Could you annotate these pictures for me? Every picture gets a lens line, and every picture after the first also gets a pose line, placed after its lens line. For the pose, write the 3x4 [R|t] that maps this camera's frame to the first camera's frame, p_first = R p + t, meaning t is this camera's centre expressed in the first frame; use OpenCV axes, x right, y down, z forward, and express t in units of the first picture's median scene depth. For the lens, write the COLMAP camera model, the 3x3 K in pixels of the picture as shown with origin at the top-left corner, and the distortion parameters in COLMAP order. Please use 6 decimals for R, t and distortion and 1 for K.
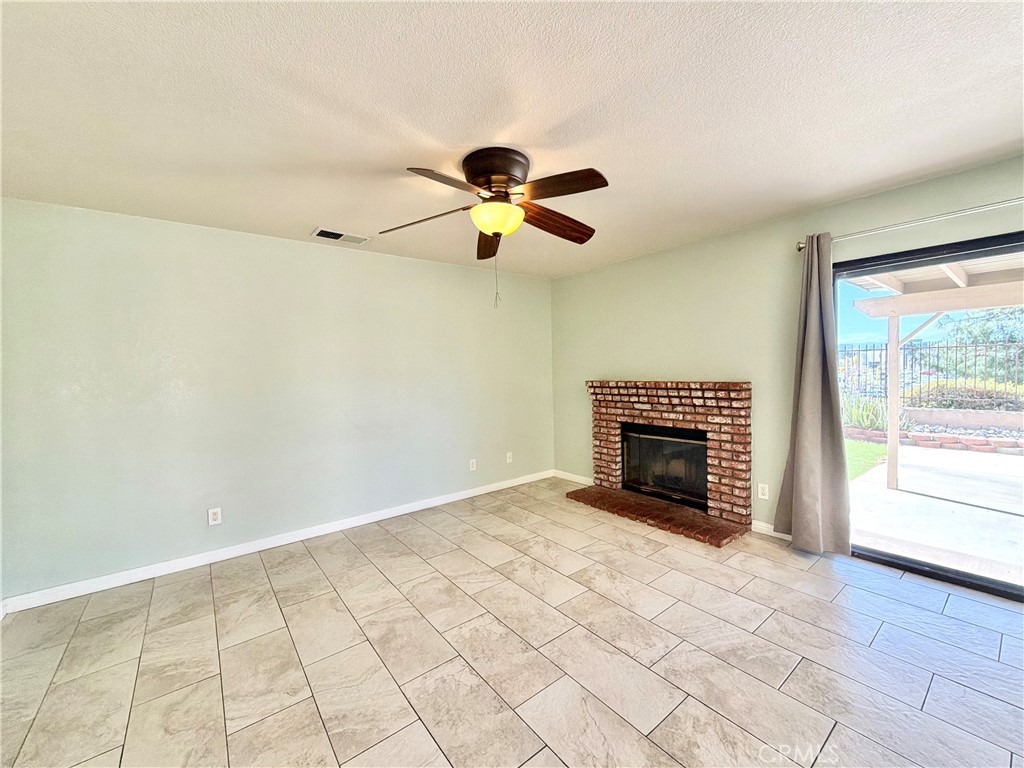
lens RADIAL K [[408.7, 0, 508.6], [0, 408.7, 385.0], [0, 0, 1]] dist [-0.000684, 0.000456]
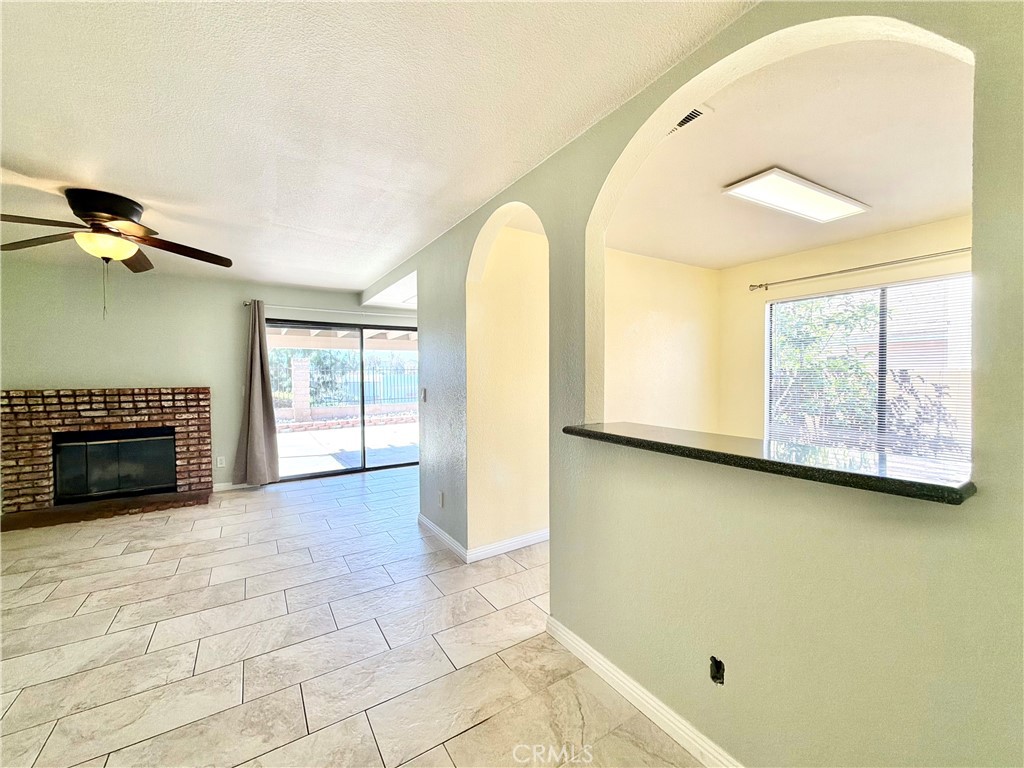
lens RADIAL K [[408.7, 0, 508.6], [0, 408.7, 385.0], [0, 0, 1]] dist [-0.000684, 0.000456]
pose [[0.095093, -0.000755, 0.995468, -0.678908], [0.041680, 0.999126, -0.003224, 0.030955], [-0.994595, 0.041798, 0.095041, -0.160680]]
